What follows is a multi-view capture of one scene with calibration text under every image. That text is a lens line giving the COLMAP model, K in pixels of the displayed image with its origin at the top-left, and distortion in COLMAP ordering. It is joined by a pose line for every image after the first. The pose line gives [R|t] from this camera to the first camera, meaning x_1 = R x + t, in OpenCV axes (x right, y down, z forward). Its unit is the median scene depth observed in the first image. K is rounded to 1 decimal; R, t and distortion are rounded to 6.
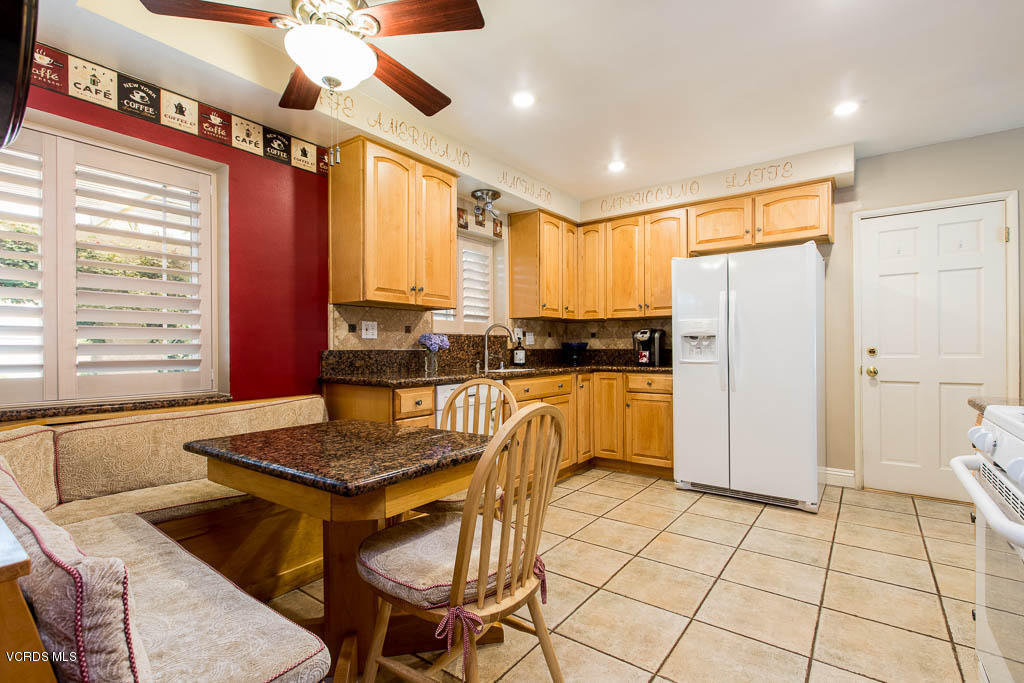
lens RADIAL K [[456.5, 0, 508.5], [0, 456.5, 345.6], [0, 0, 1]] dist [-0.000166, 0.000008]
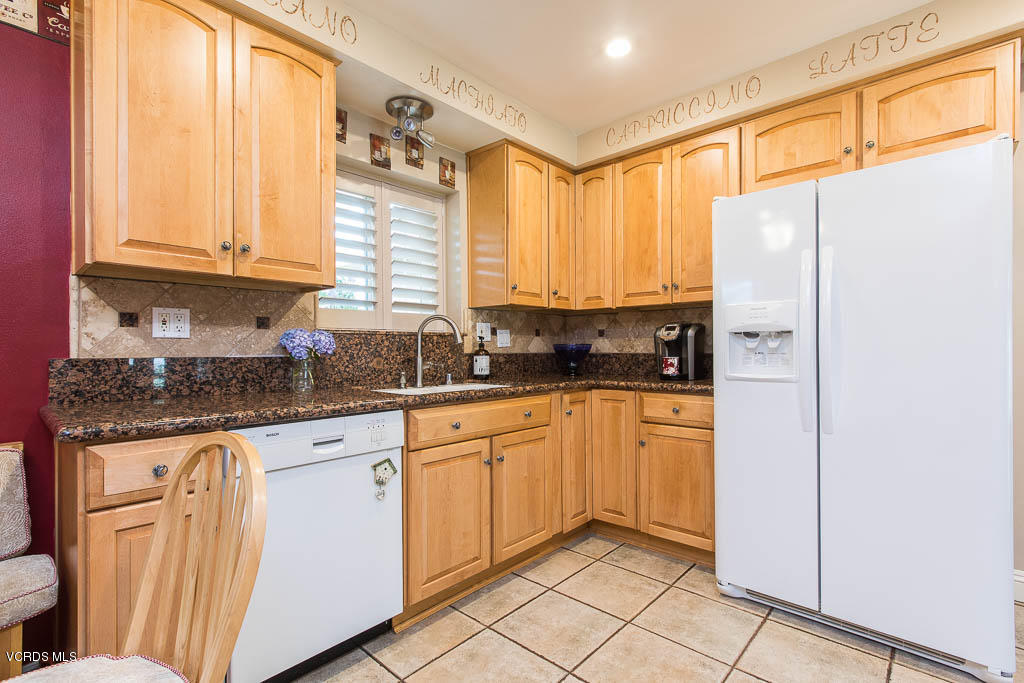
lens RADIAL K [[470.2, 0, 516.8], [0, 470.2, 349.5], [0, 0, 1]] dist [0.000986, -0.000031]
pose [[0.997407, -0.000903, -0.071961, 0.139094], [0.001283, 0.999985, 0.005231, -0.002394], [0.071955, -0.005310, 0.997394, 0.350872]]
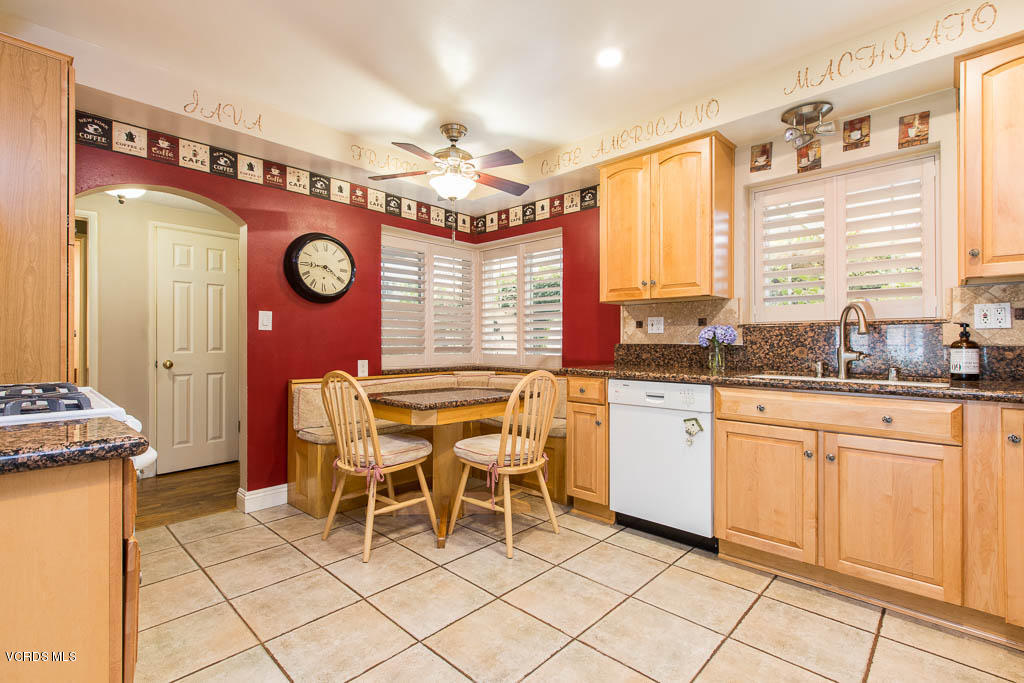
lens RADIAL K [[465.5, 0, 512.6], [0, 465.5, 338.7], [0, 0, 1]] dist [-0.001965, 0.000053]
pose [[-0.094317, -0.000312, -0.995542, 0.646700], [0.004378, 0.999990, -0.000728, -0.002519], [0.995533, -0.004427, -0.094315, 0.616914]]
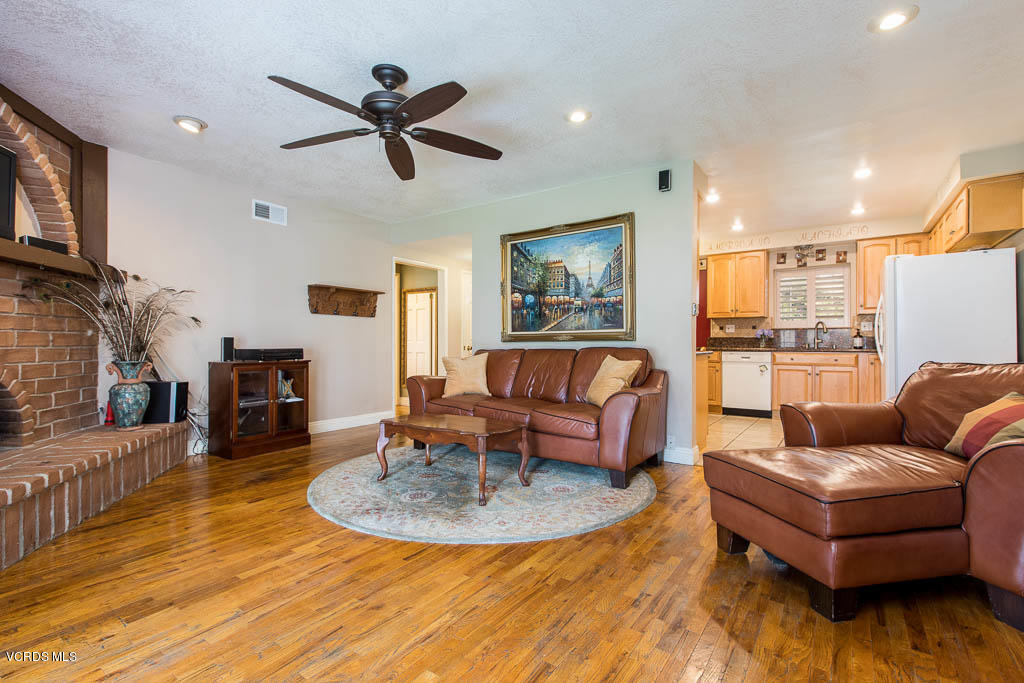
lens RADIAL K [[479.2, 0, 498.1], [0, 479.2, 341.5], [0, 0, 1]] dist [0.001355, 0.000290]
pose [[0.041093, 0.000373, -0.999155, 1.662908], [0.000270, 1.000000, 0.000385, 0.023926], [0.999155, -0.000286, 0.041093, -0.221336]]
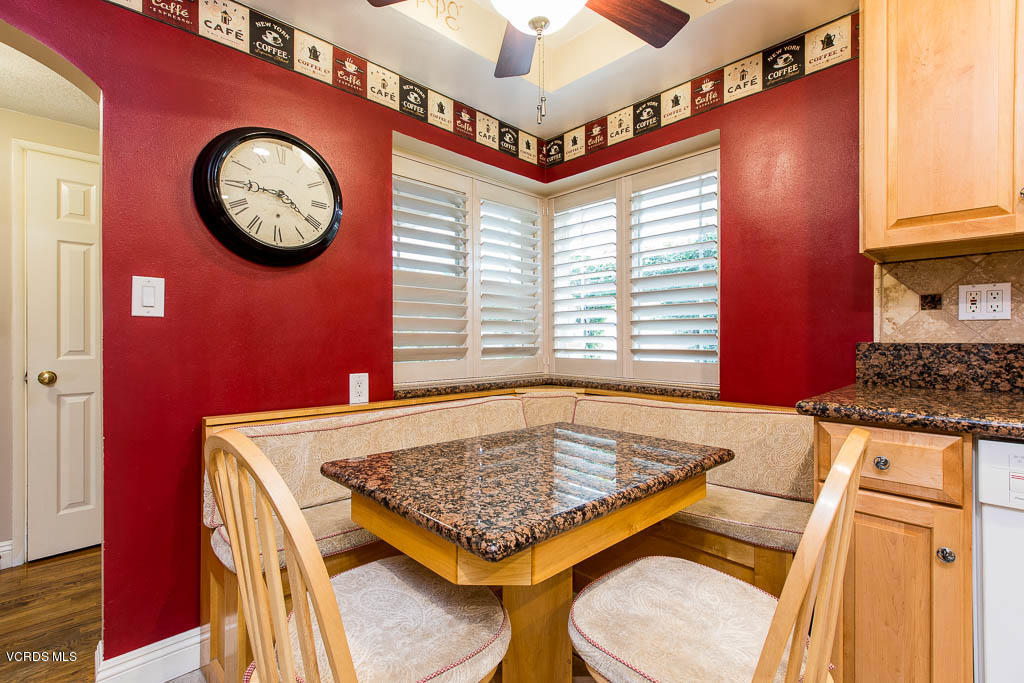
lens RADIAL K [[461.6, 0, 515.7], [0, 461.6, 338.2], [0, 0, 1]] dist [-0.000751, 0.000030]
pose [[-0.144184, 0.003866, -0.989543, 0.198498], [0.006545, 0.999974, 0.002954, -0.000373], [0.989529, -0.006051, -0.144206, 0.465798]]
